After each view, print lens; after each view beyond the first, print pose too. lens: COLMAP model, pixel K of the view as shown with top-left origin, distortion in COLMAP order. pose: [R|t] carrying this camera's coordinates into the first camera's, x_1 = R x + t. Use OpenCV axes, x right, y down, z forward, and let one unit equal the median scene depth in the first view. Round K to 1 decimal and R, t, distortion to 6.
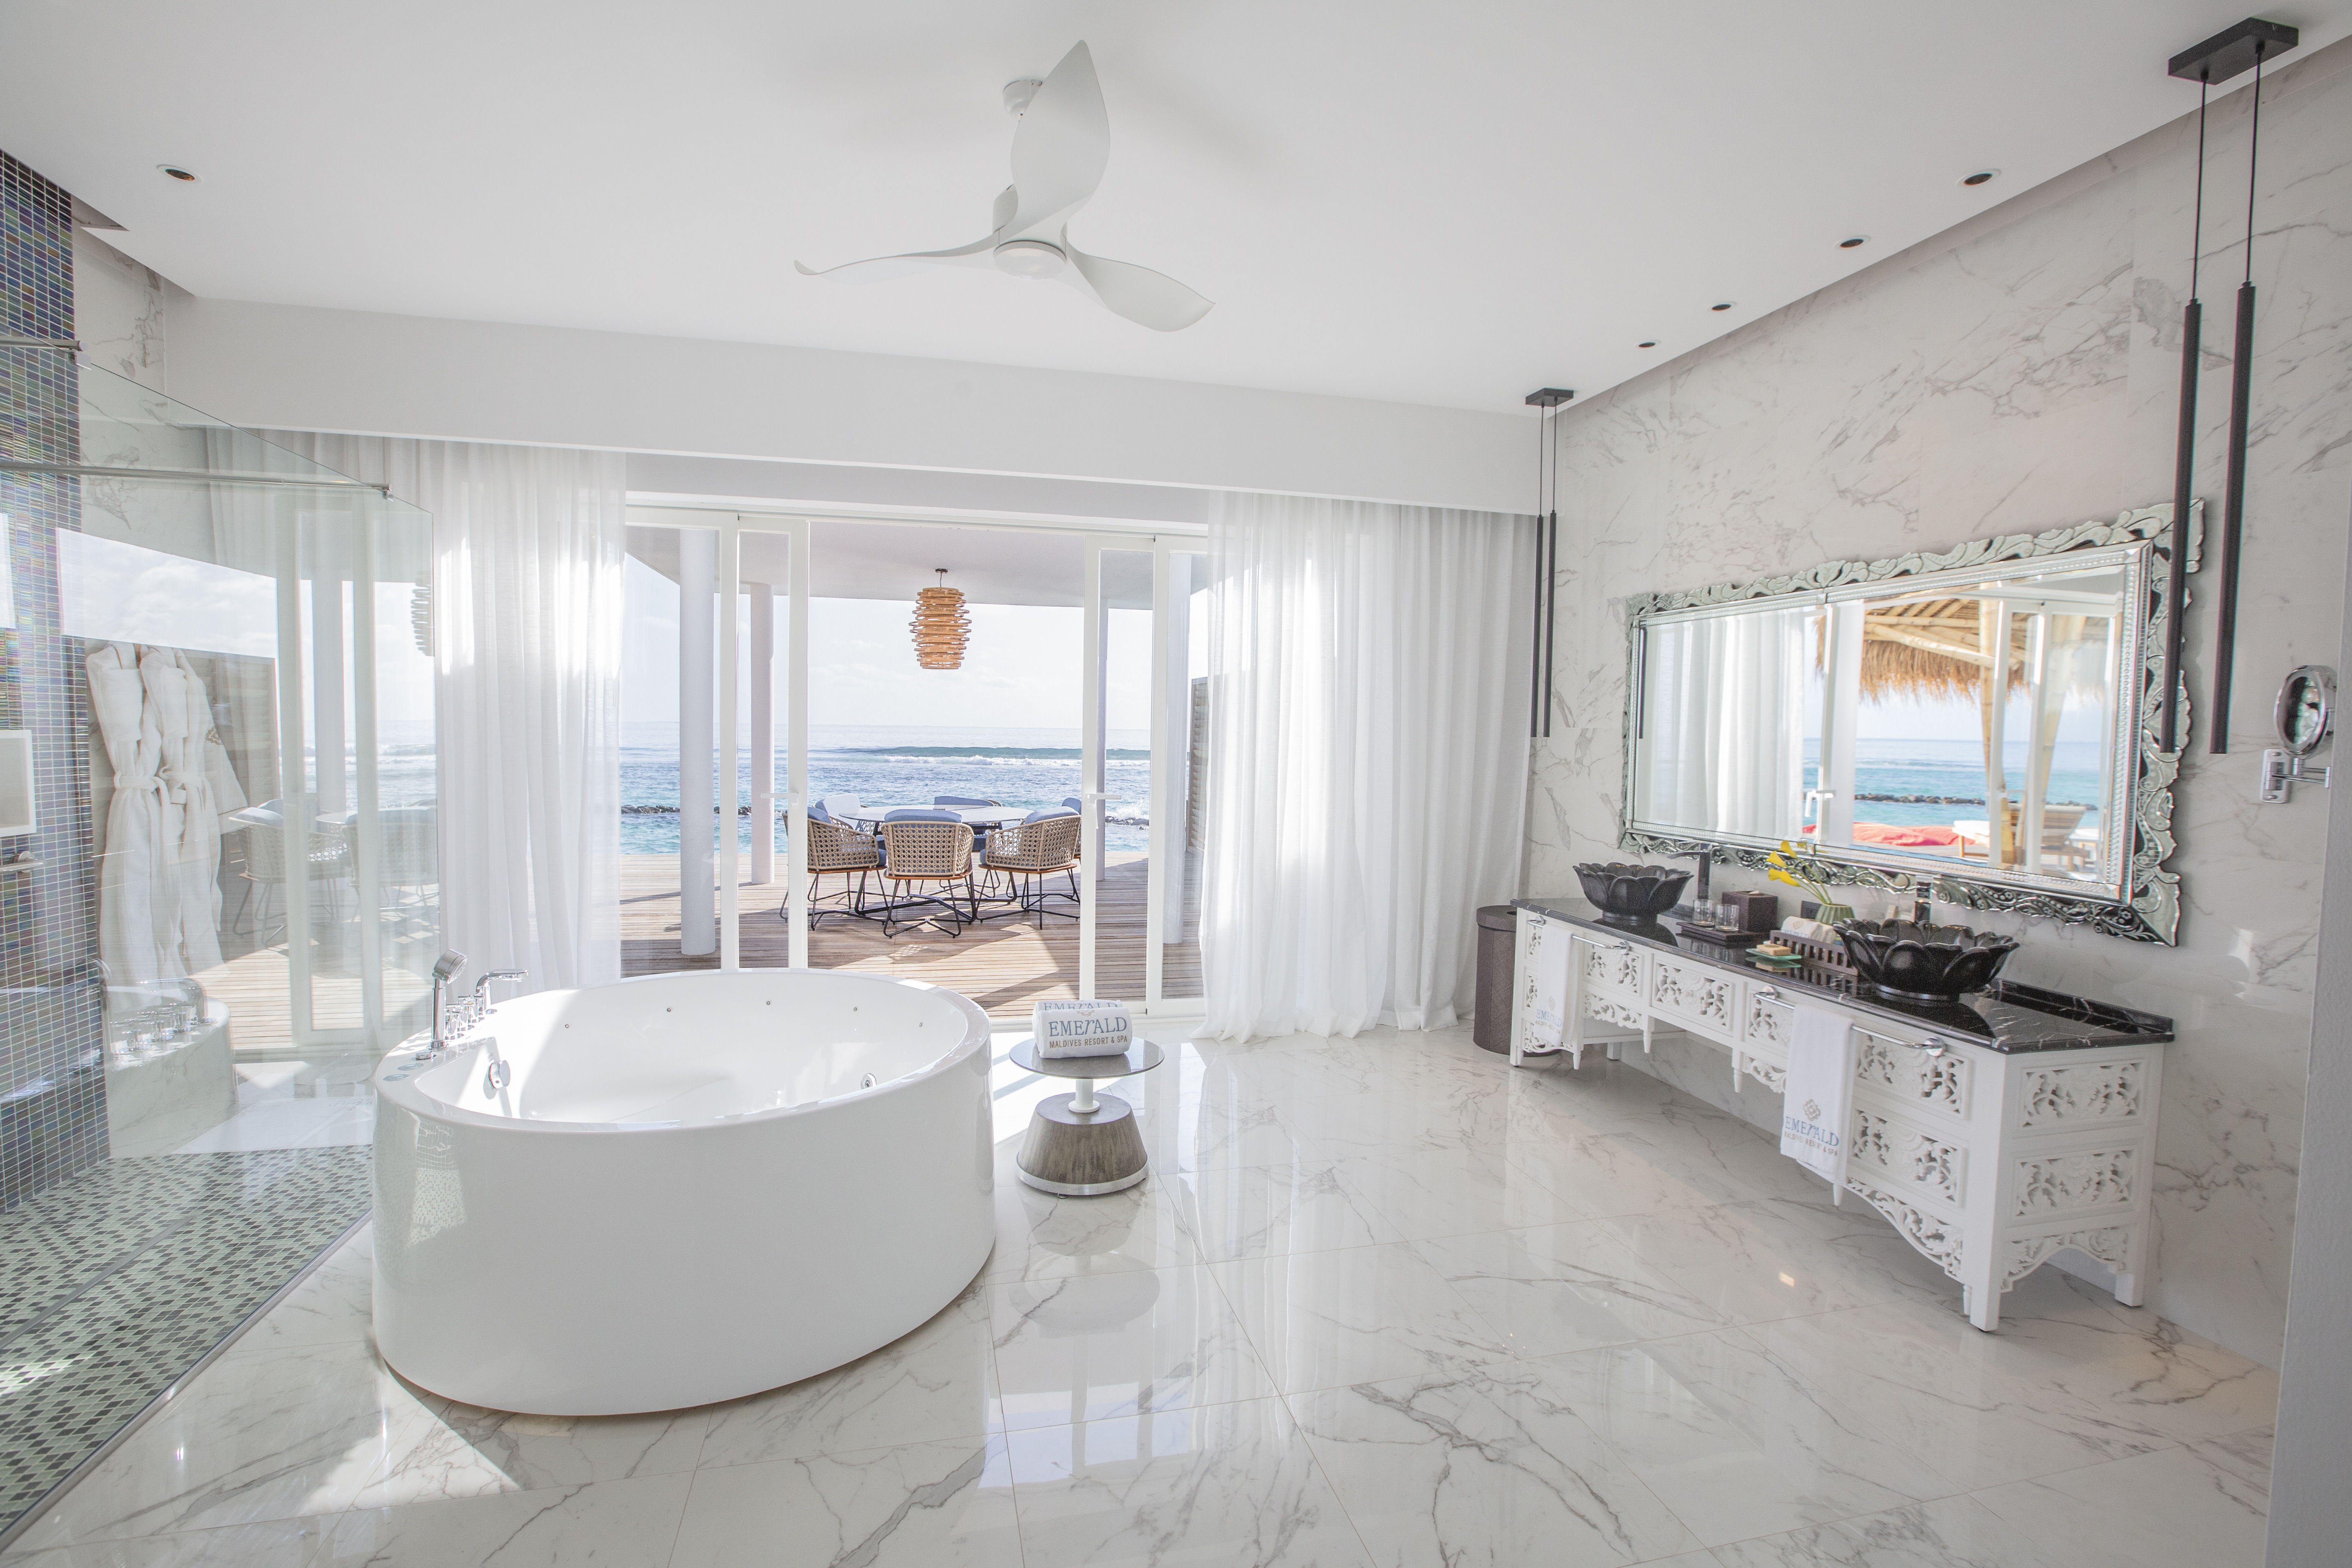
lens RADIAL K [[1071.7, 0, 1176.0], [0, 1071.7, 784.0], [0, 0, 1]] dist [-0.060815, 0.025803]
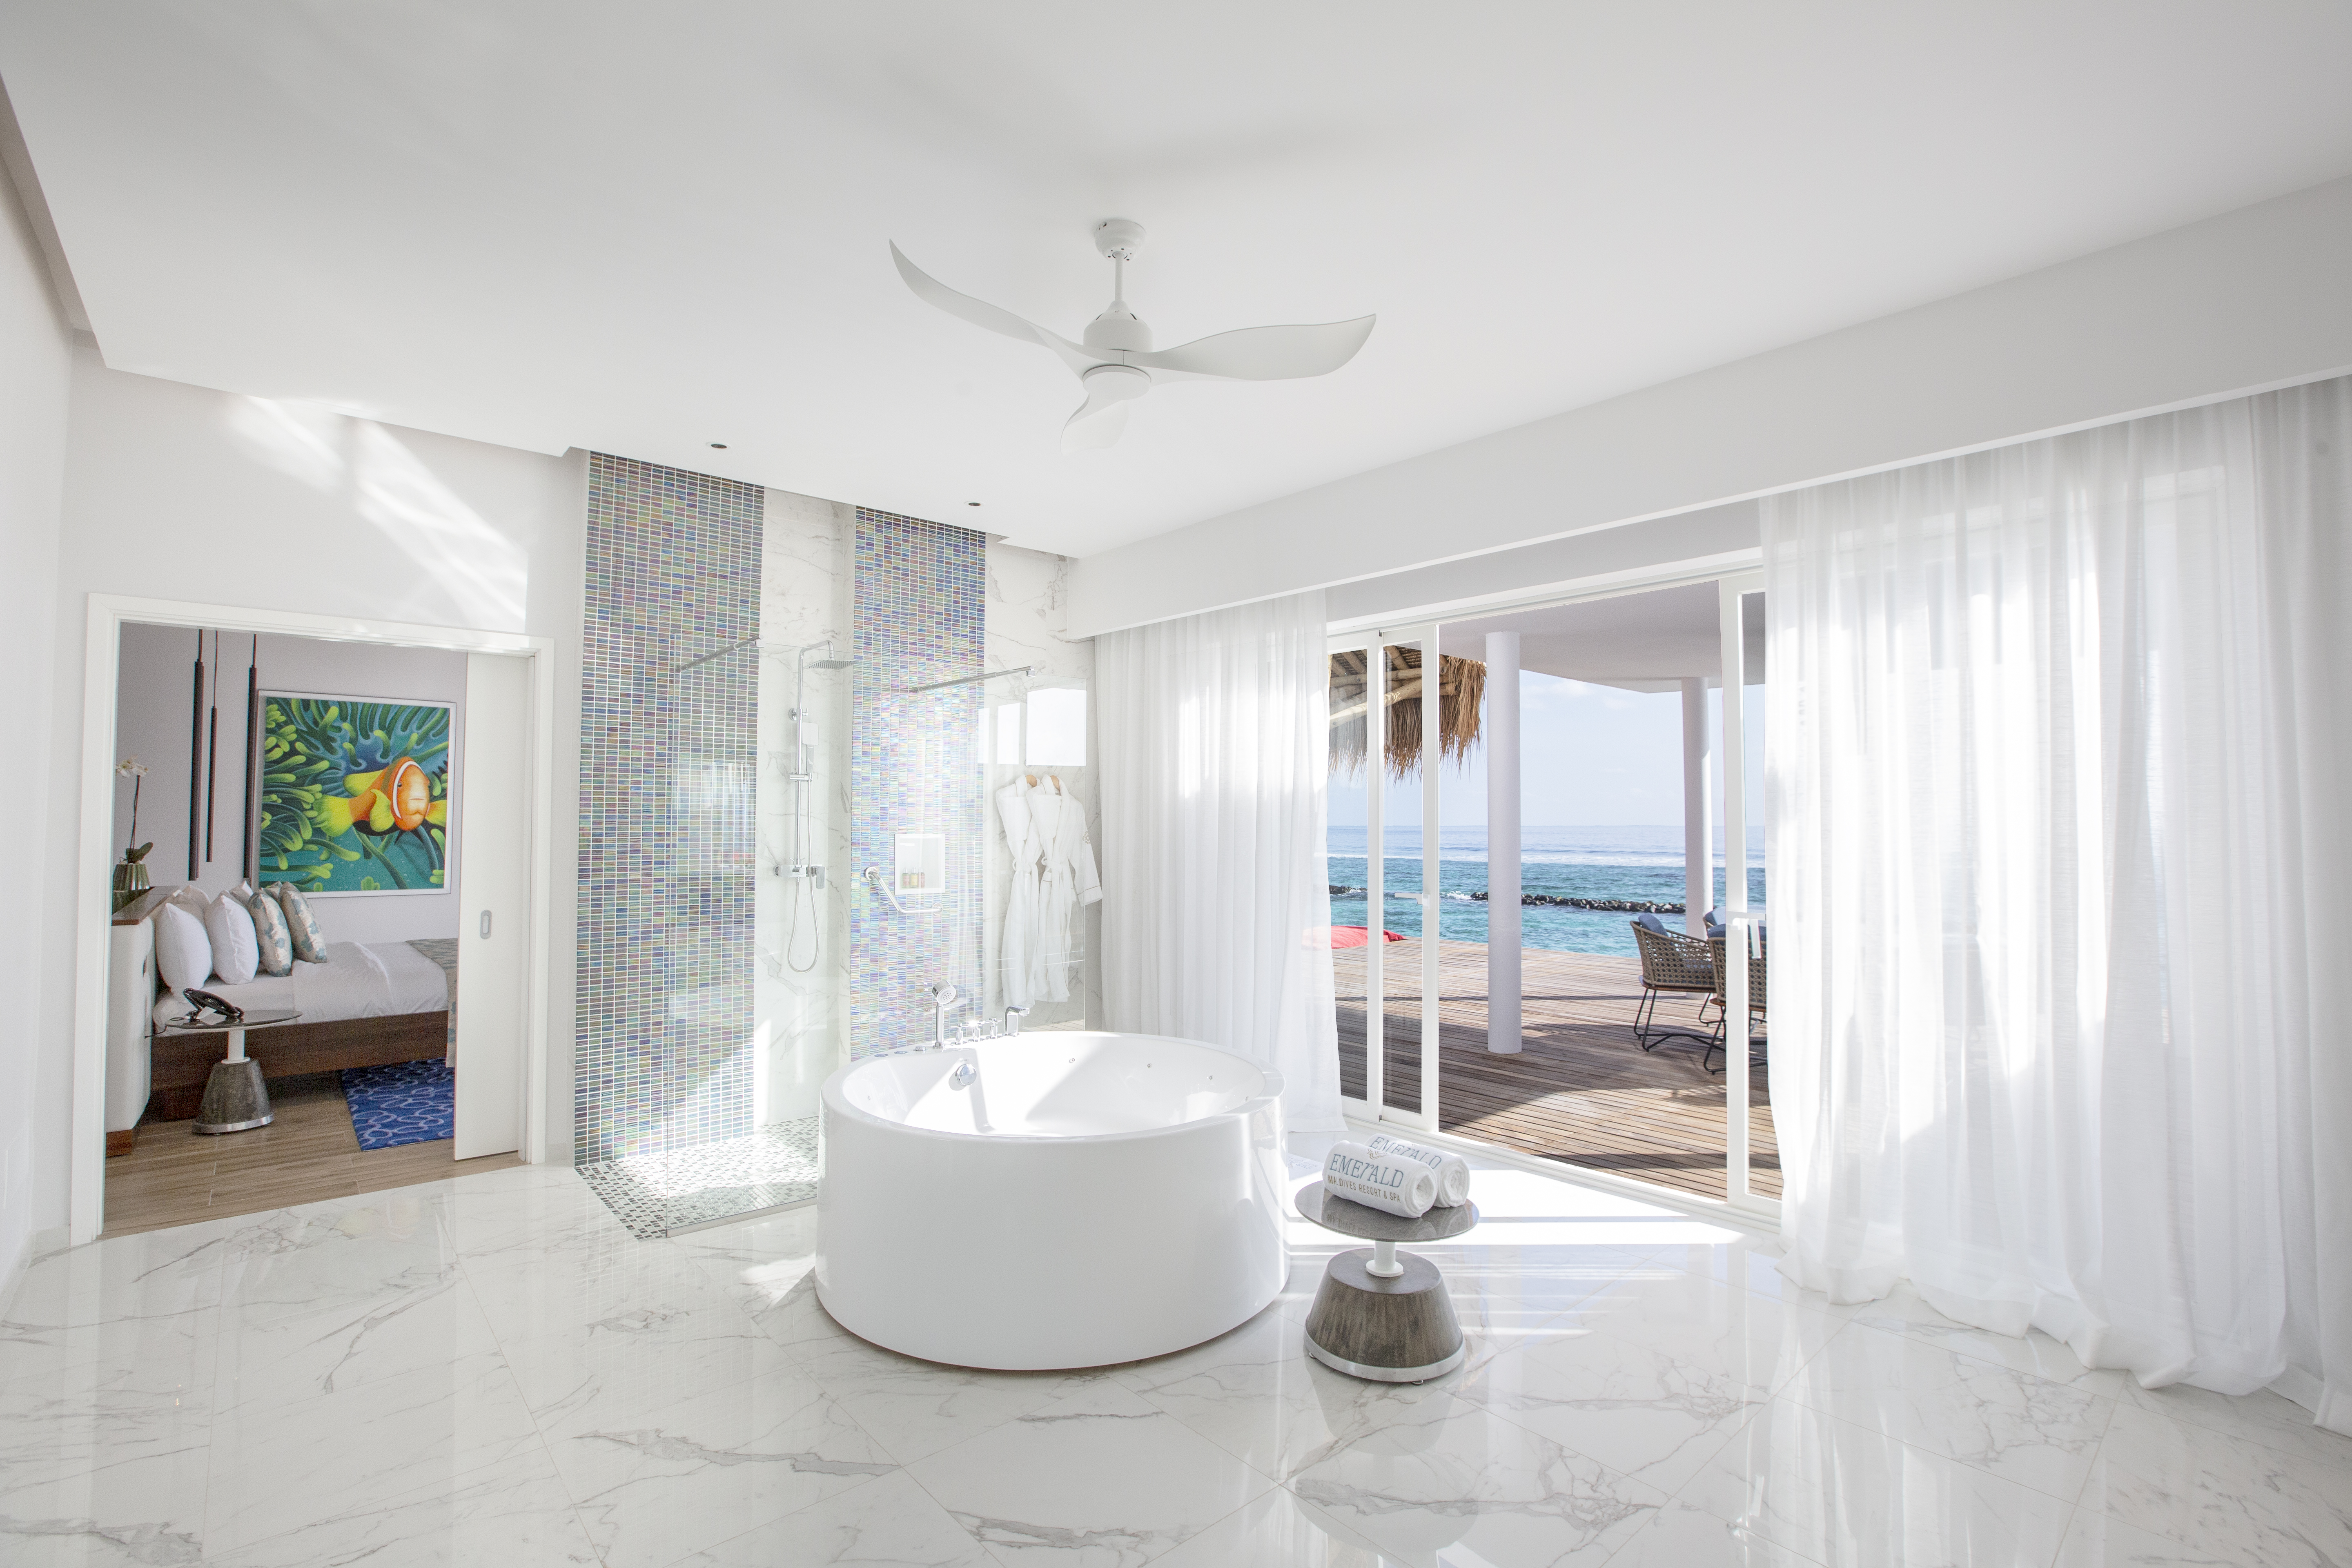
lens RADIAL K [[1071.7, 0, 1176.0], [0, 1071.7, 784.0], [0, 0, 1]] dist [-0.060815, 0.025803]
pose [[0.481762, -0.044211, -0.875186, 0.587751], [-0.044045, 0.996242, -0.074572, -0.014673], [0.875195, 0.074474, 0.478004, 0.411287]]
